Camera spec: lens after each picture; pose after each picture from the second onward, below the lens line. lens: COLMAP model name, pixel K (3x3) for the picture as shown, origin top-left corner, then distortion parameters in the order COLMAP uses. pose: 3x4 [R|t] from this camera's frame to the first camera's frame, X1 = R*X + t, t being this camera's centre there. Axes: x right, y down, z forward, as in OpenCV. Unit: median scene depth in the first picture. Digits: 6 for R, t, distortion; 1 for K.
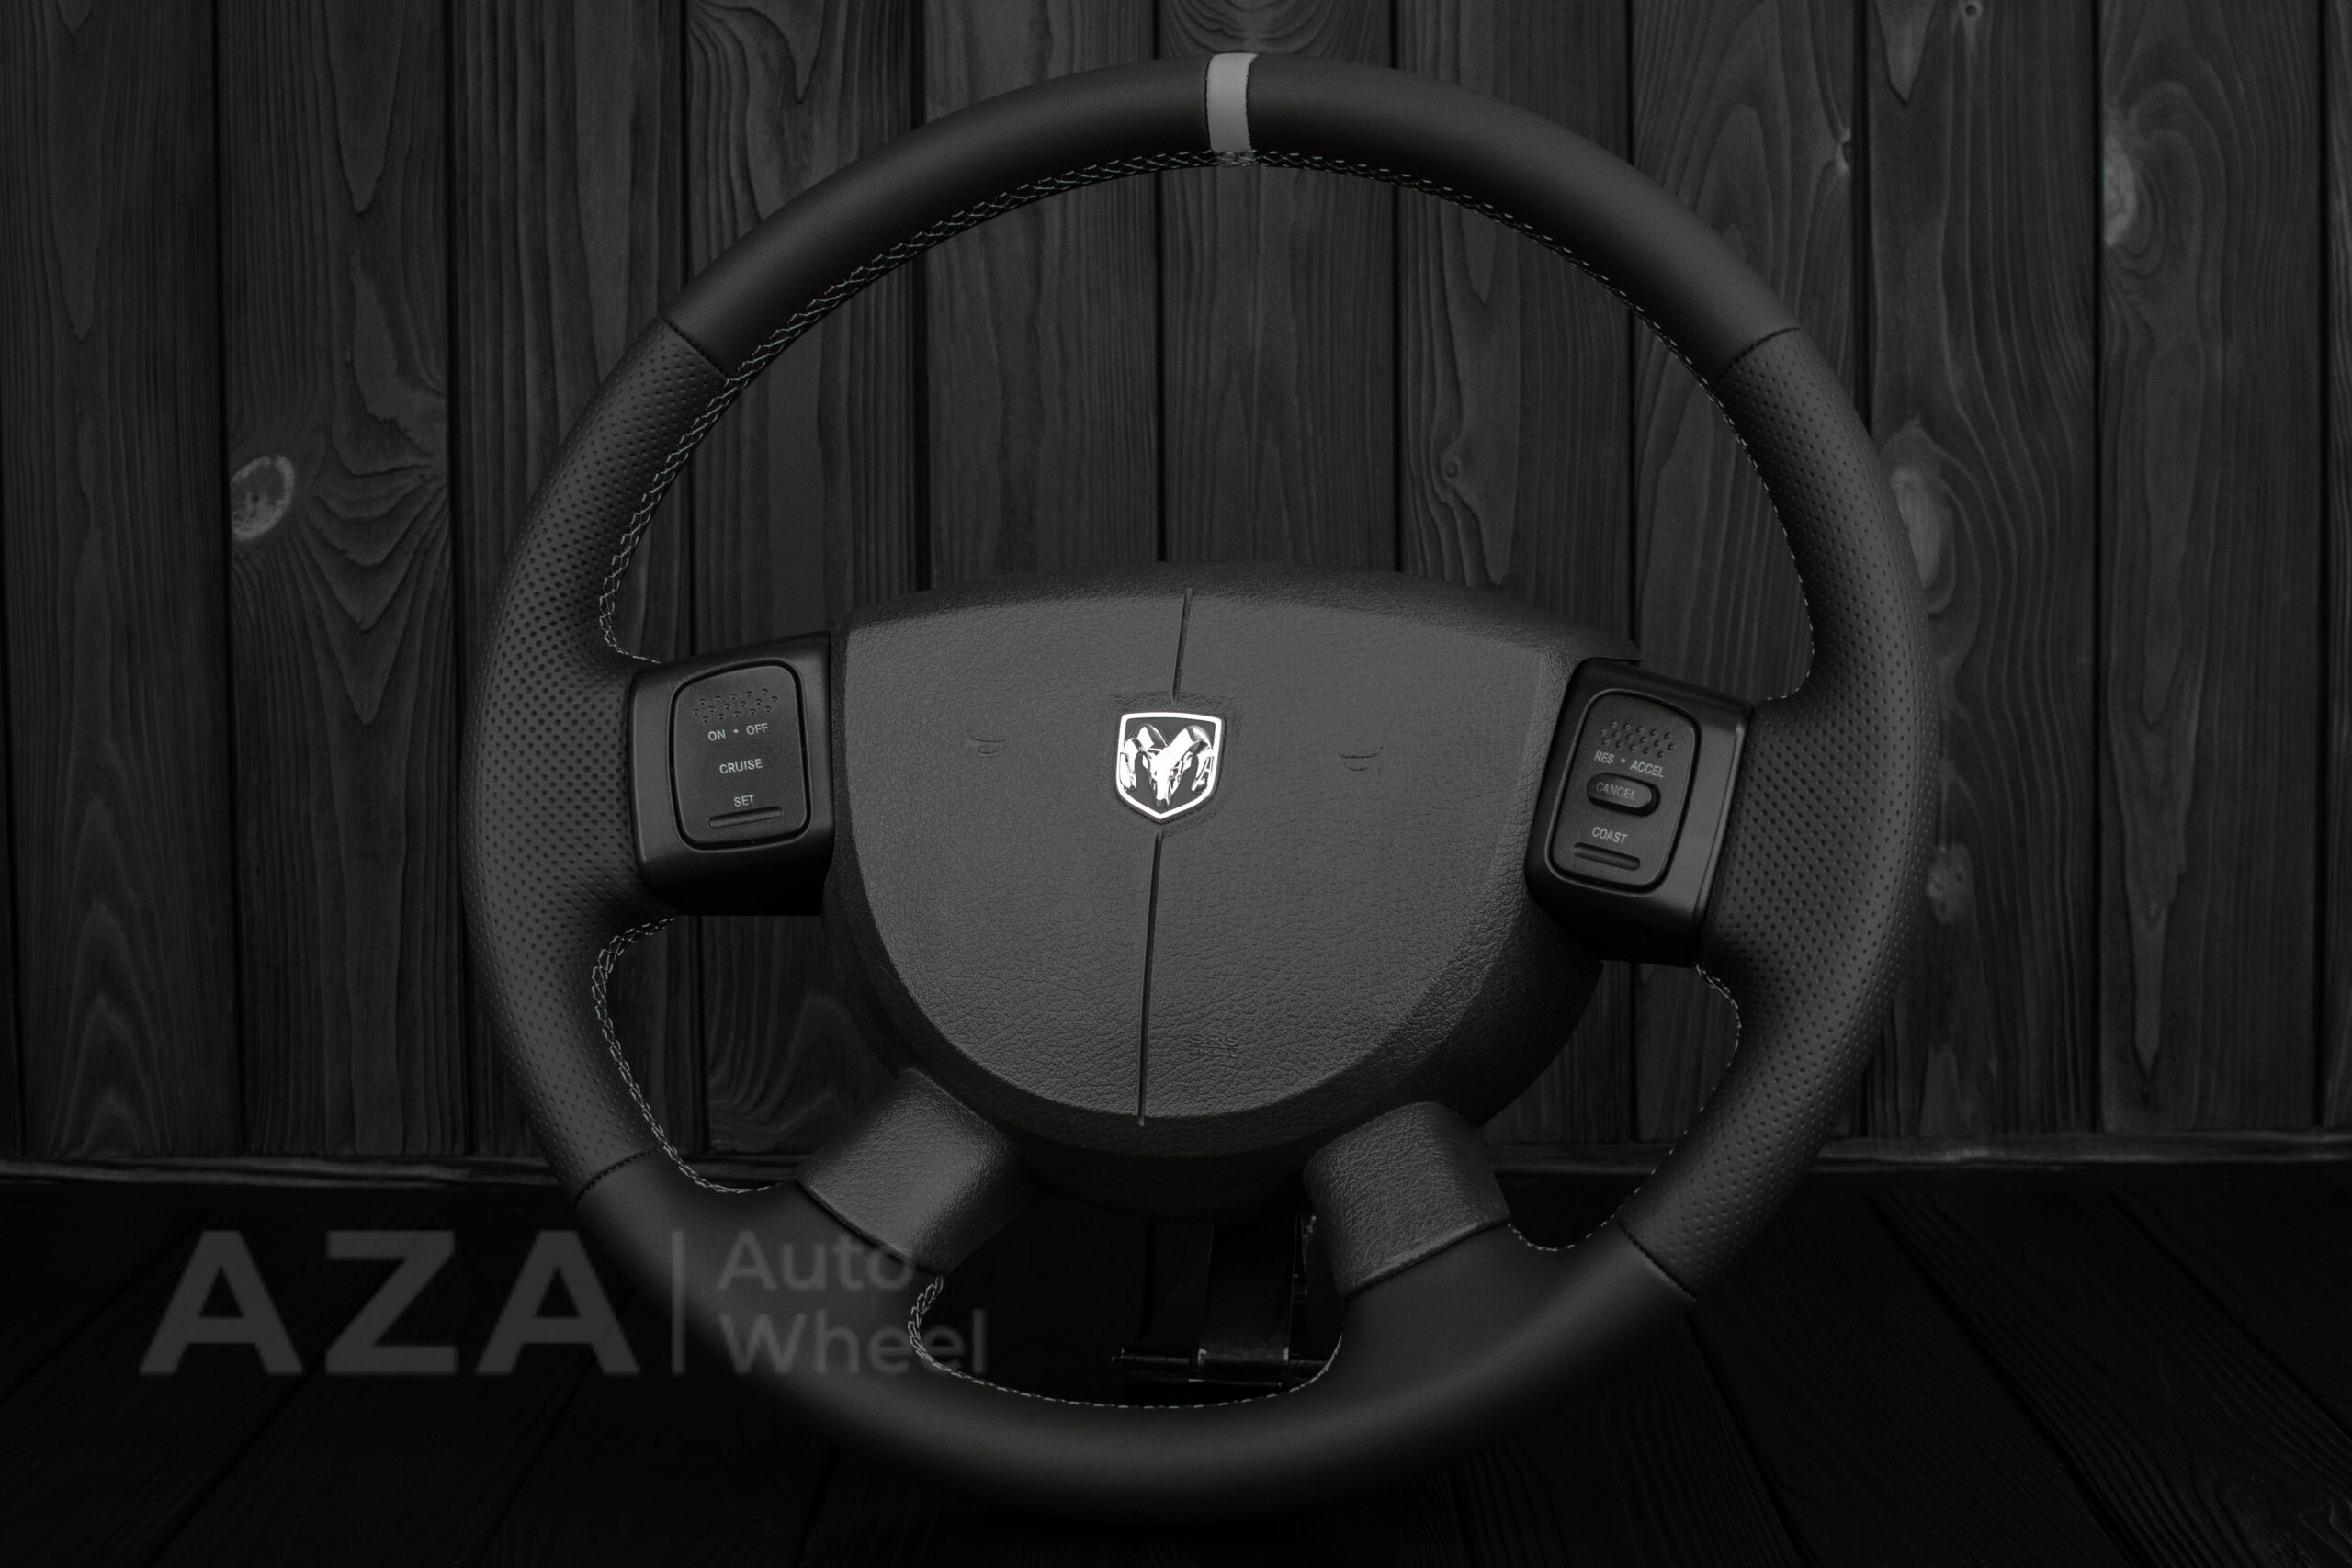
lens RADIAL K [[3723.0, 0, 1185.3], [0, 3723.0, 793.2], [0, 0, 1]] dist [-0.178966, 0.000000]
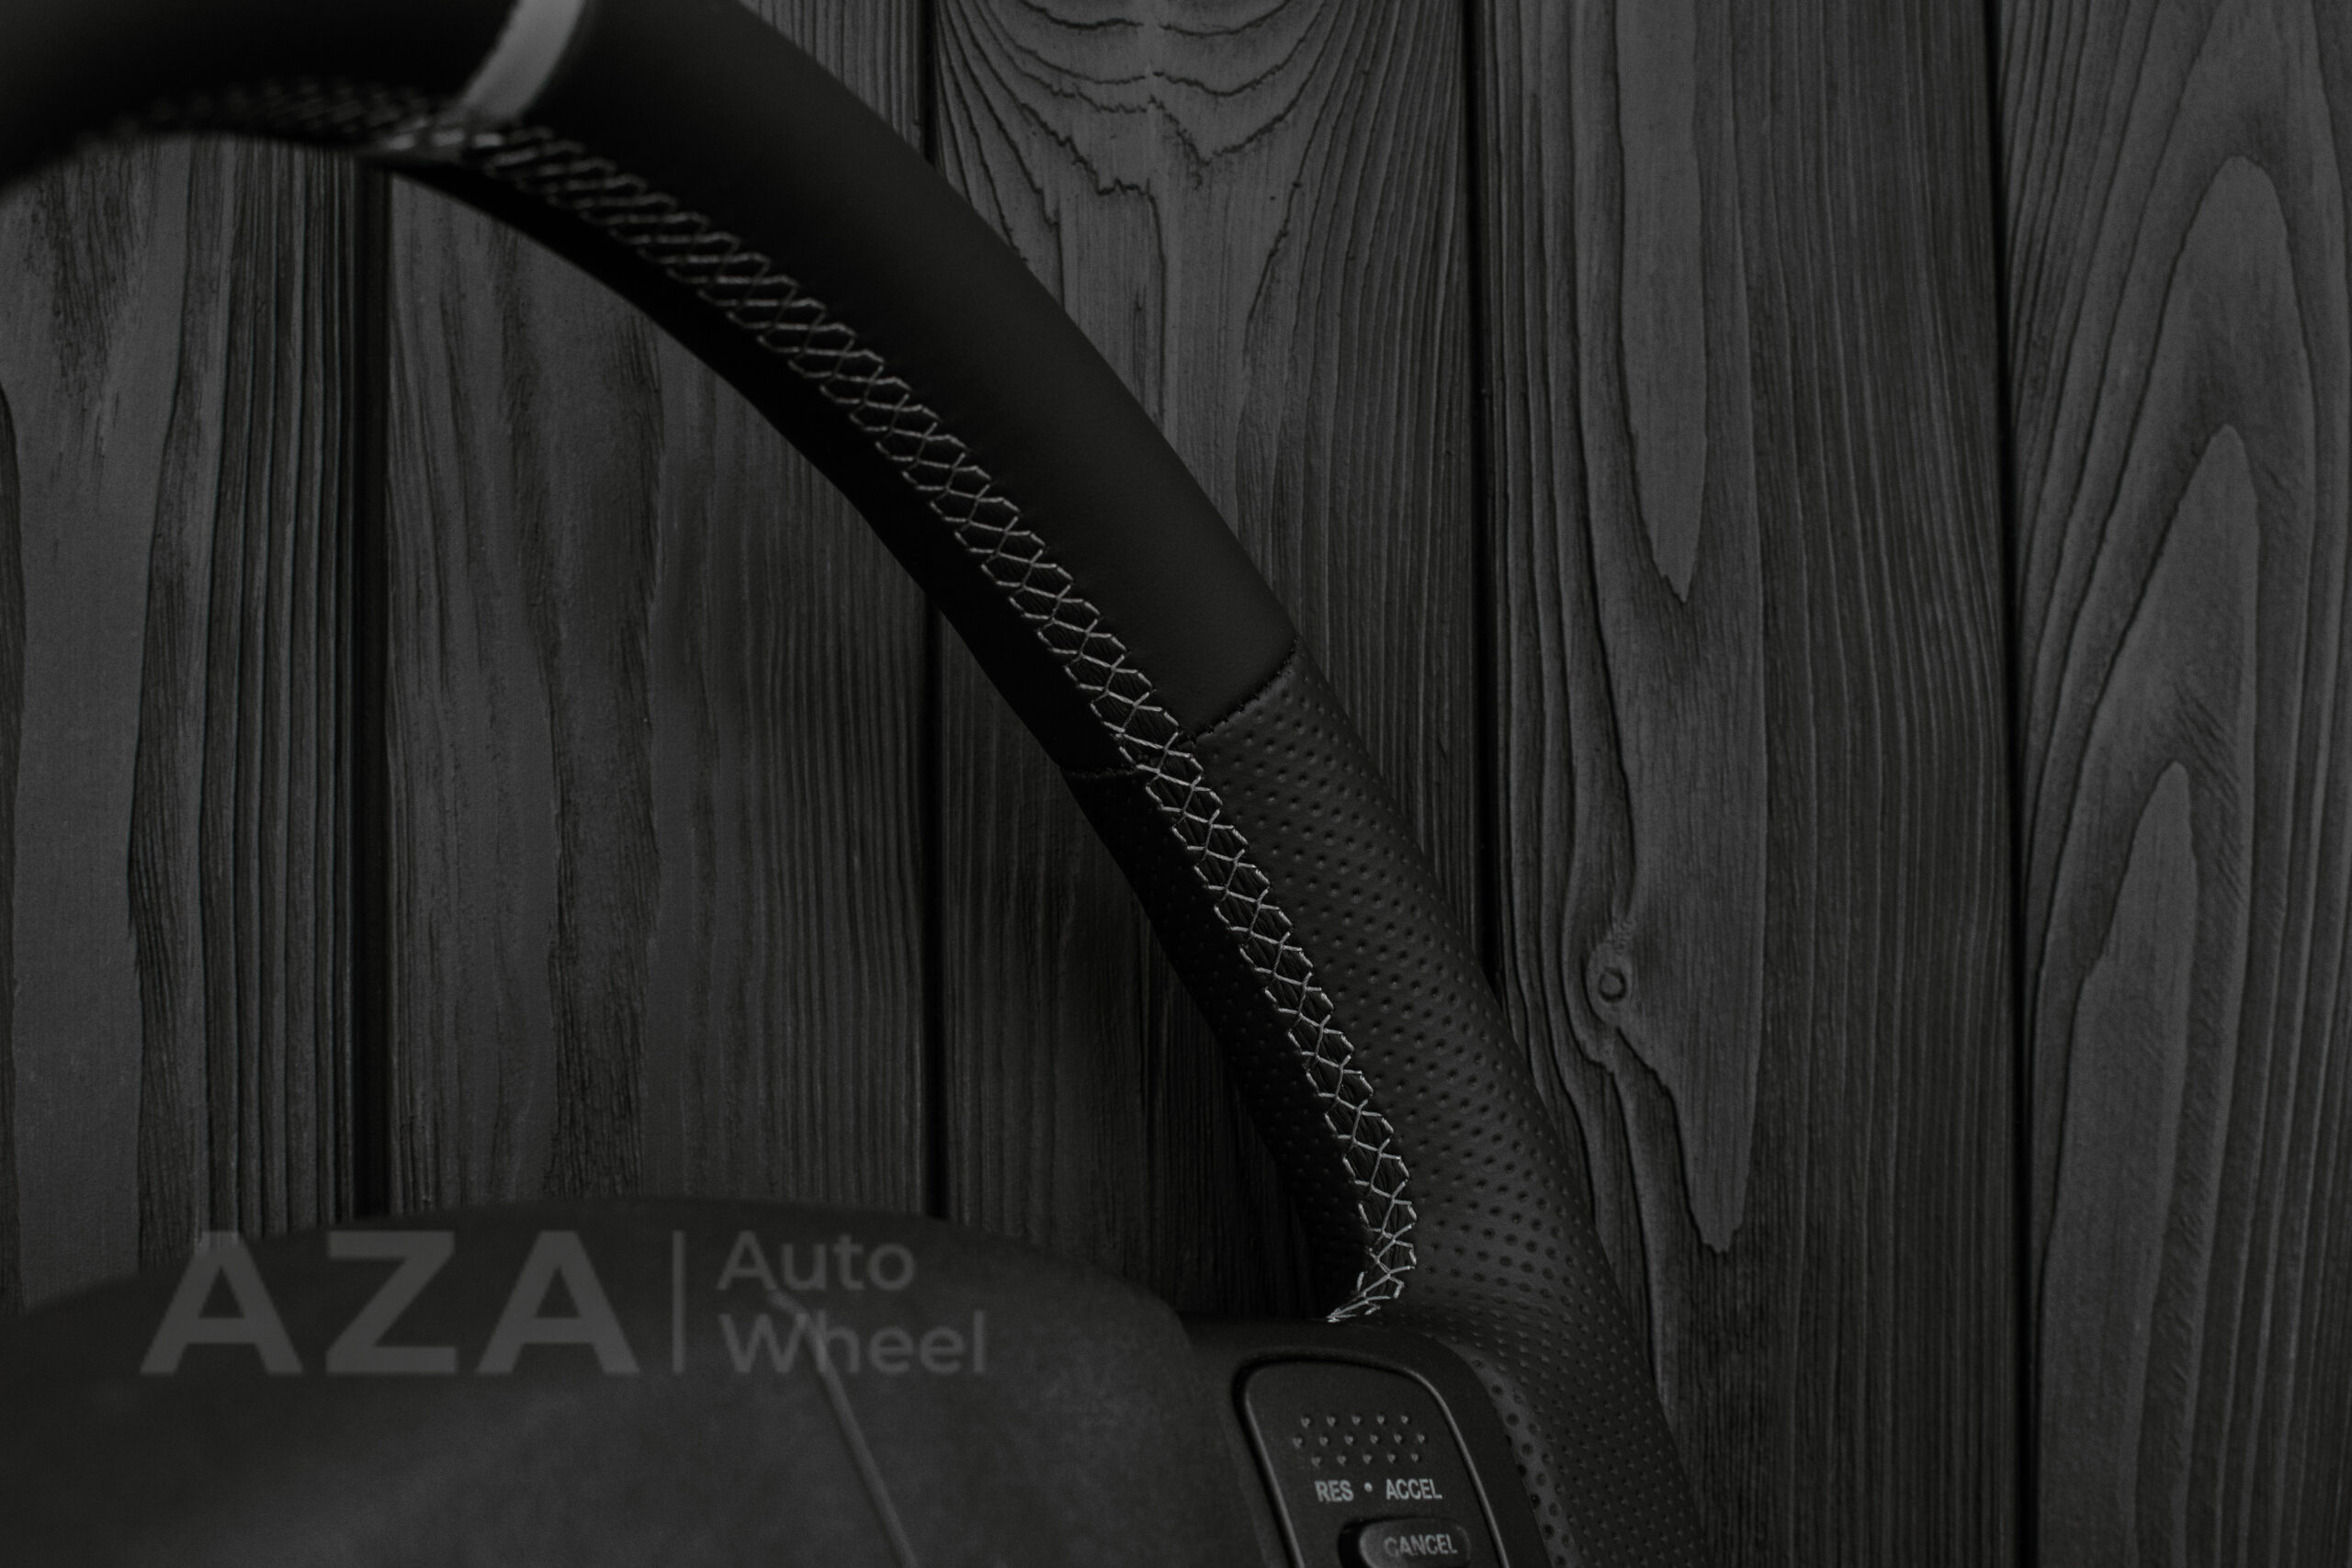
lens RADIAL K [[3723.0, 0, 1172.7], [0, 3723.0, 762.1], [0, 0, 1]] dist [-0.178966, 0.000000]
pose [[0.997860, 0.001811, 0.065357, -0.007227], [0.006702, 0.991516, -0.129809, -0.057363], [-0.065037, 0.129969, 0.989383, 0.575655]]
